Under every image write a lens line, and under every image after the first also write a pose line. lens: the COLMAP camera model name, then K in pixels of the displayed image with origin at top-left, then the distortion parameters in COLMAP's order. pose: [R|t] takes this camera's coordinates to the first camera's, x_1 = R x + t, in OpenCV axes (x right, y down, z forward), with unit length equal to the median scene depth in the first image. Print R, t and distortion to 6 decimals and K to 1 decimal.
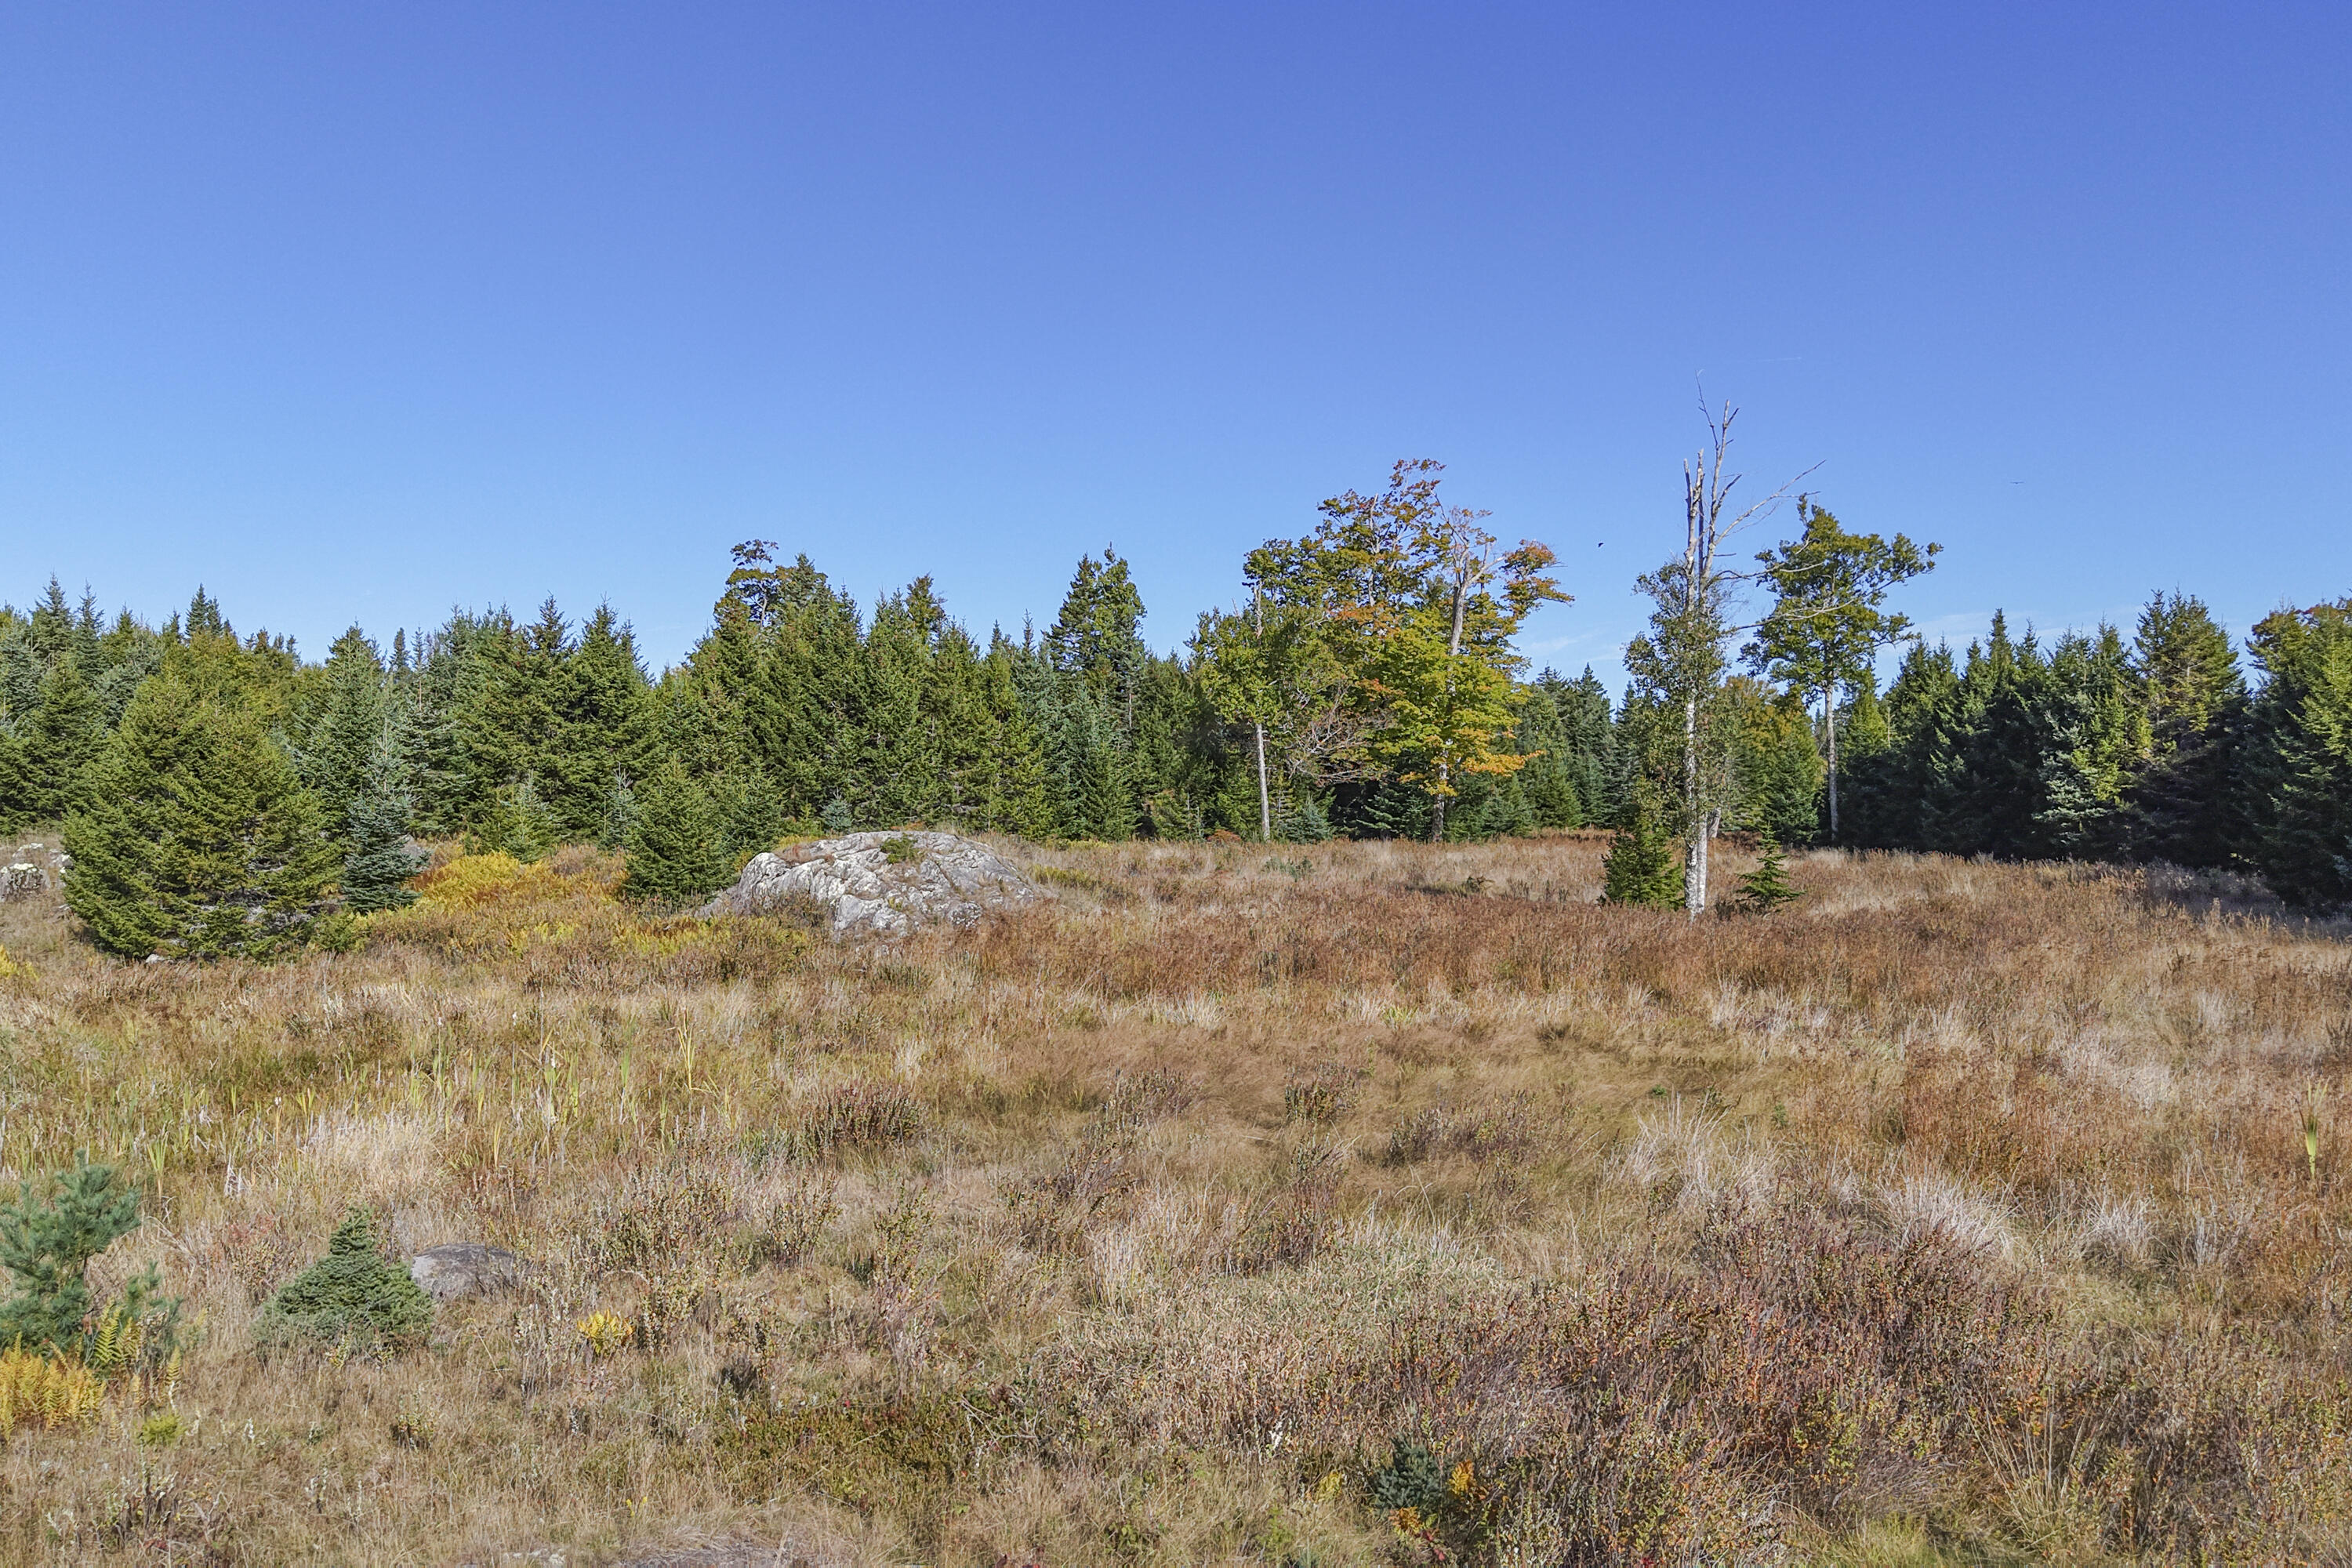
lens RADIAL K [[1881.7, 0, 1207.1], [0, 1881.7, 811.7], [0, 0, 1]] dist [0.069338, -0.110163]
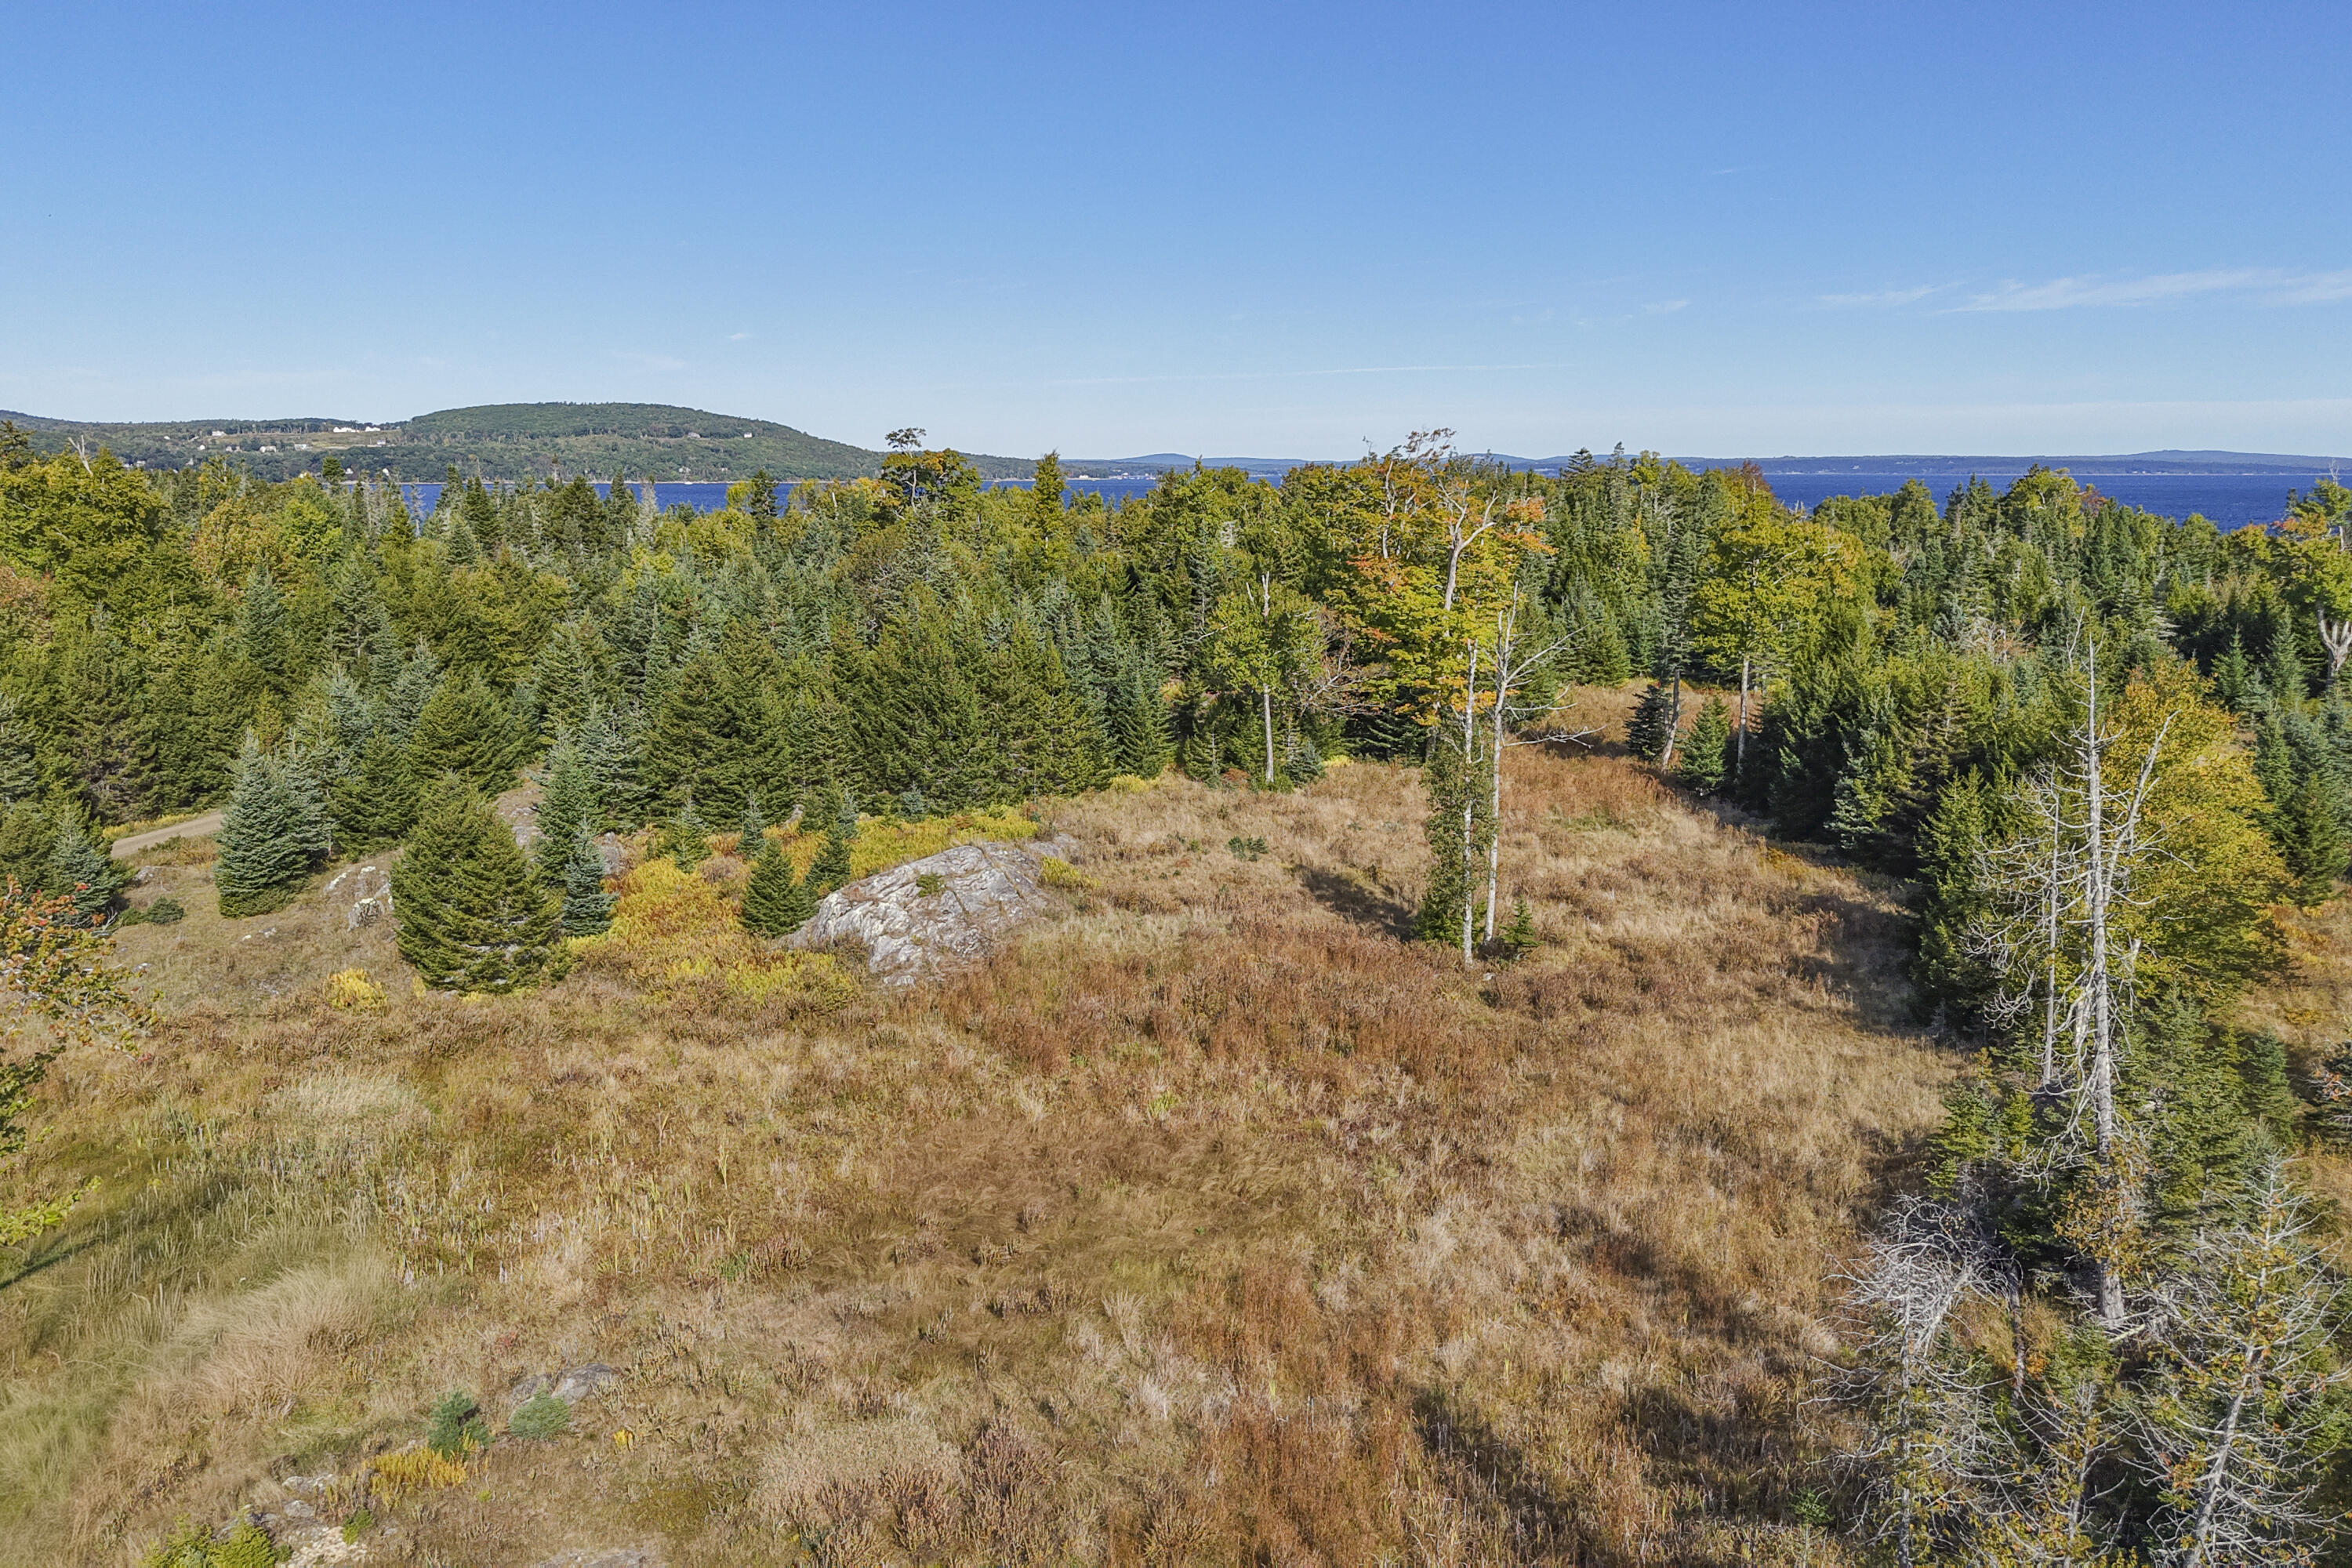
lens RADIAL K [[1881.7, 0, 1194.2], [0, 1881.7, 753.1], [0, 0, 1]] dist [0.069338, -0.110163]
pose [[0.992436, 0.024039, -0.120388, 0.160989], [-0.006795, 0.989893, 0.141651, -0.217475], [0.122576, -0.139762, 0.982569, -0.293207]]
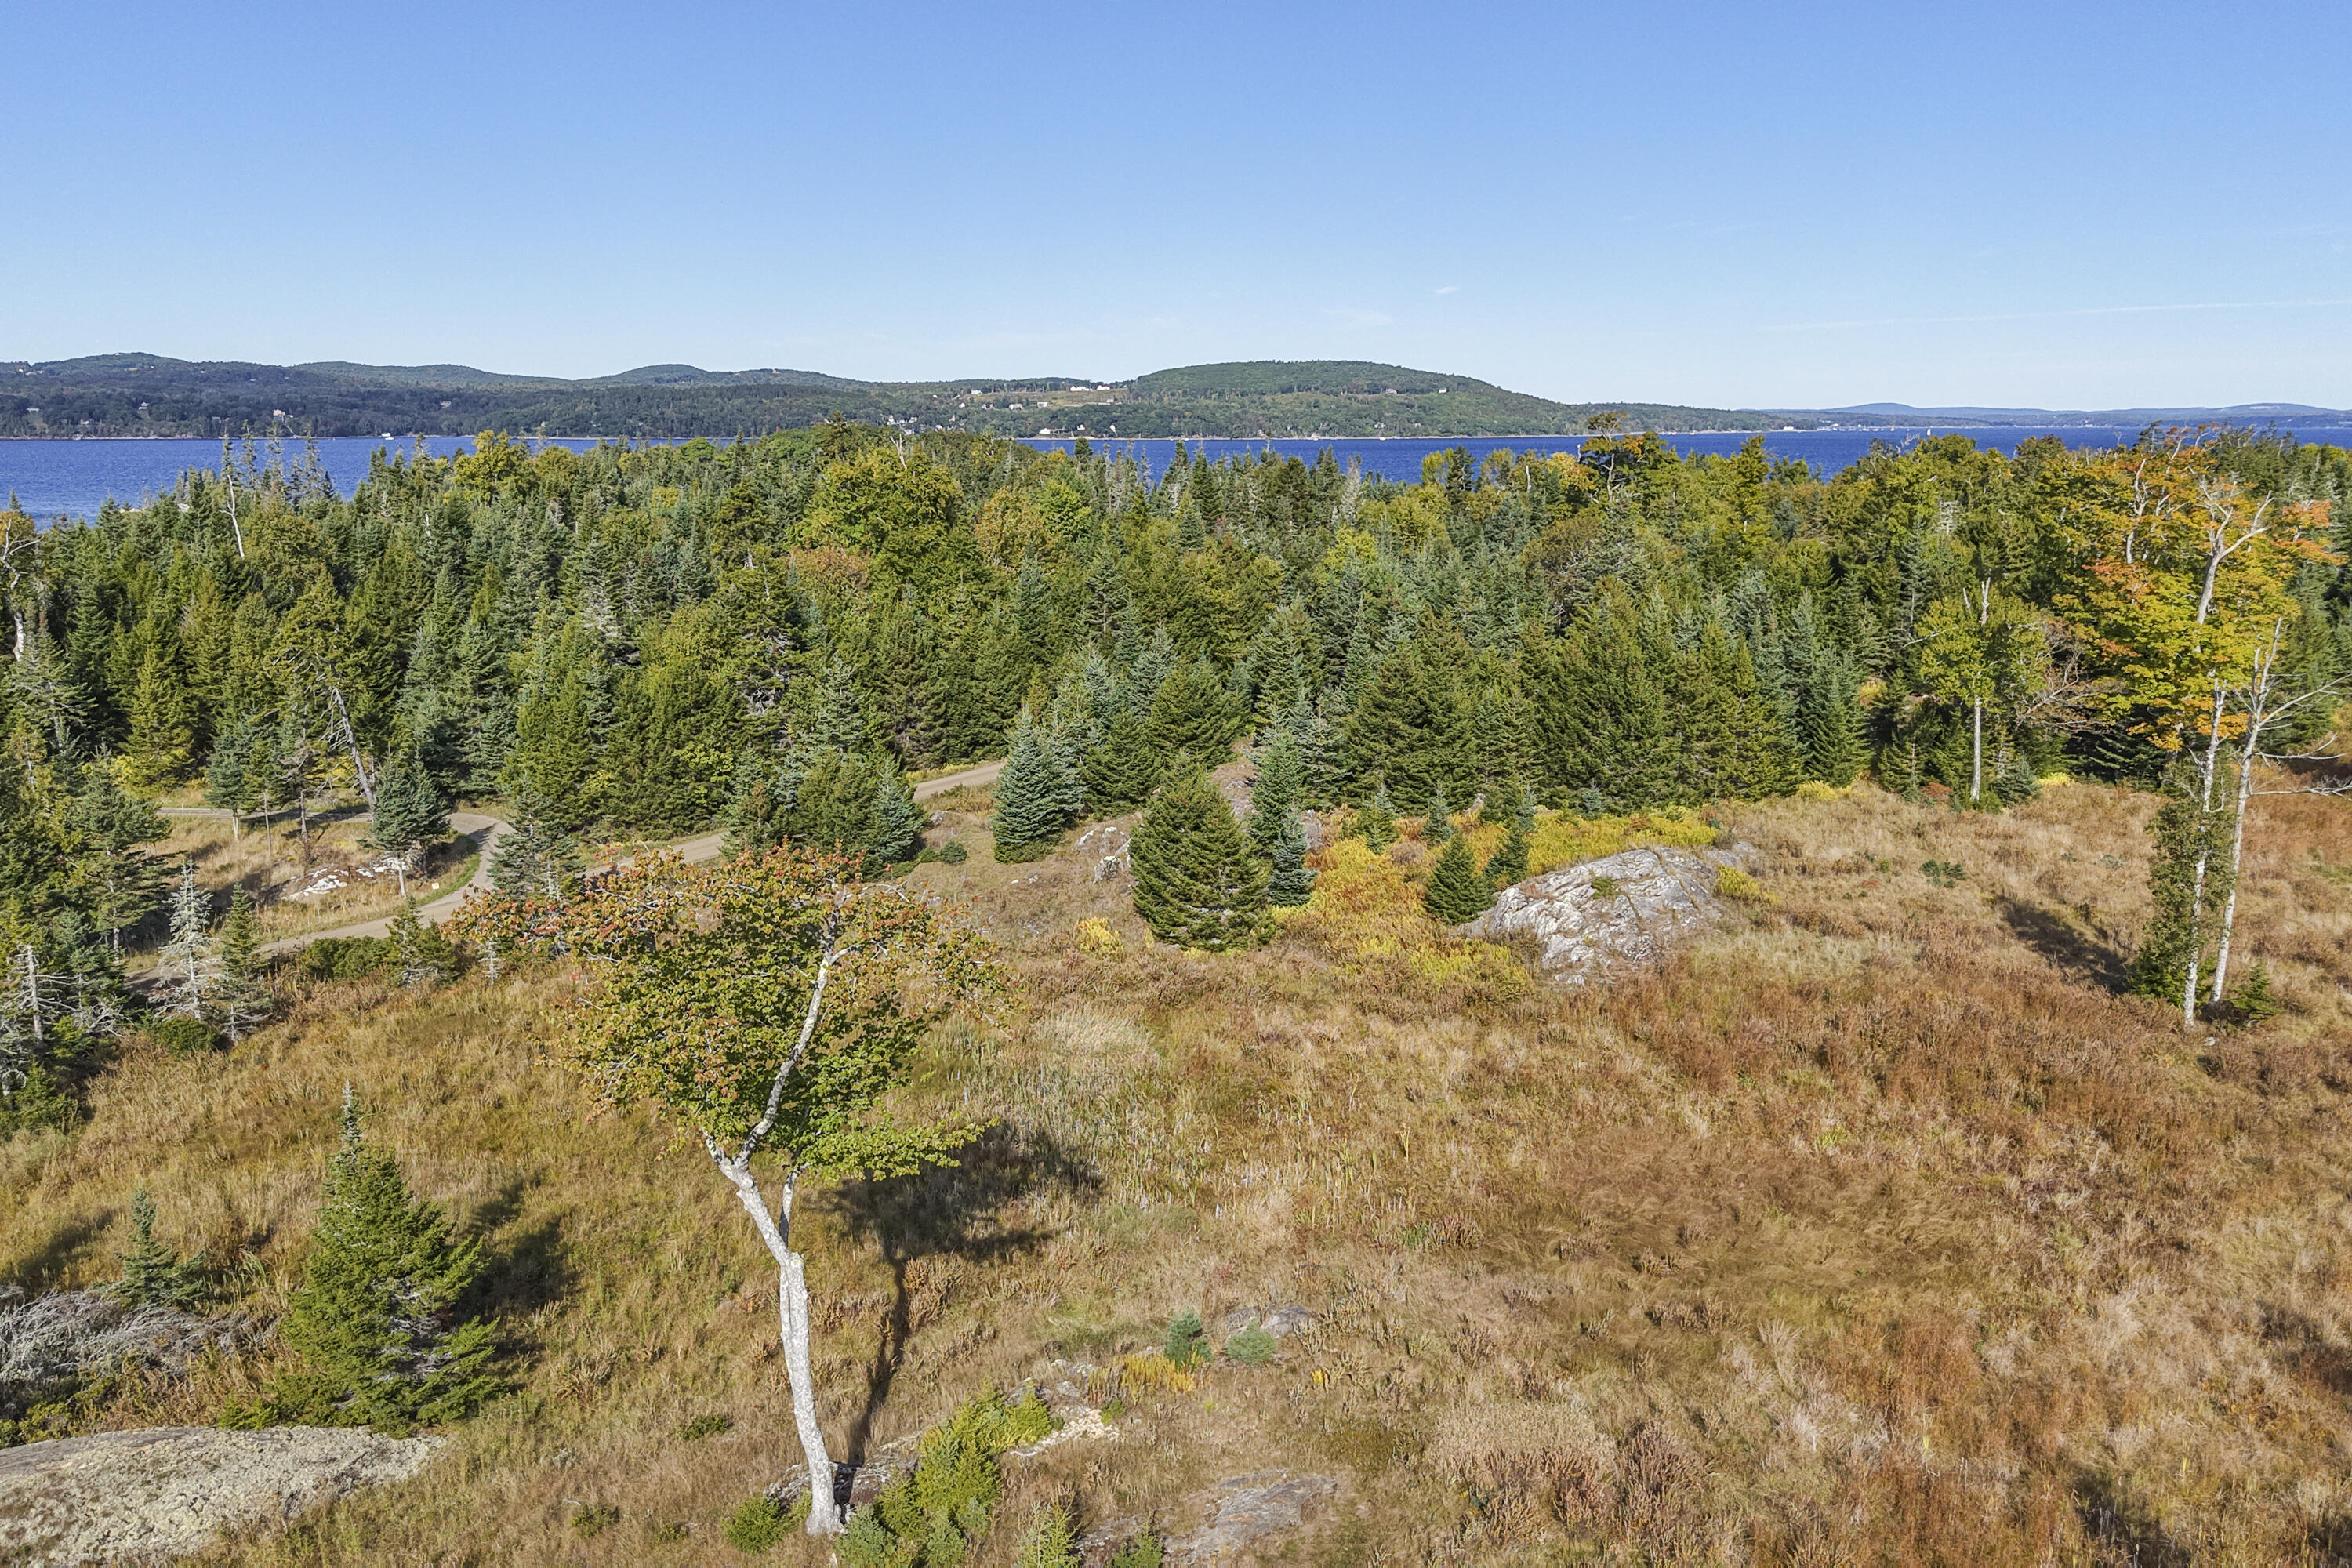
lens RADIAL K [[1881.7, 0, 1185.6], [0, 1881.7, 788.1], [0, 0, 1]] dist [0.069338, -0.110163]
pose [[0.885373, 0.096741, -0.454705, 0.165067], [-0.011809, 0.982473, 0.186033, -0.251966], [0.464732, -0.159339, 0.870997, -0.341421]]
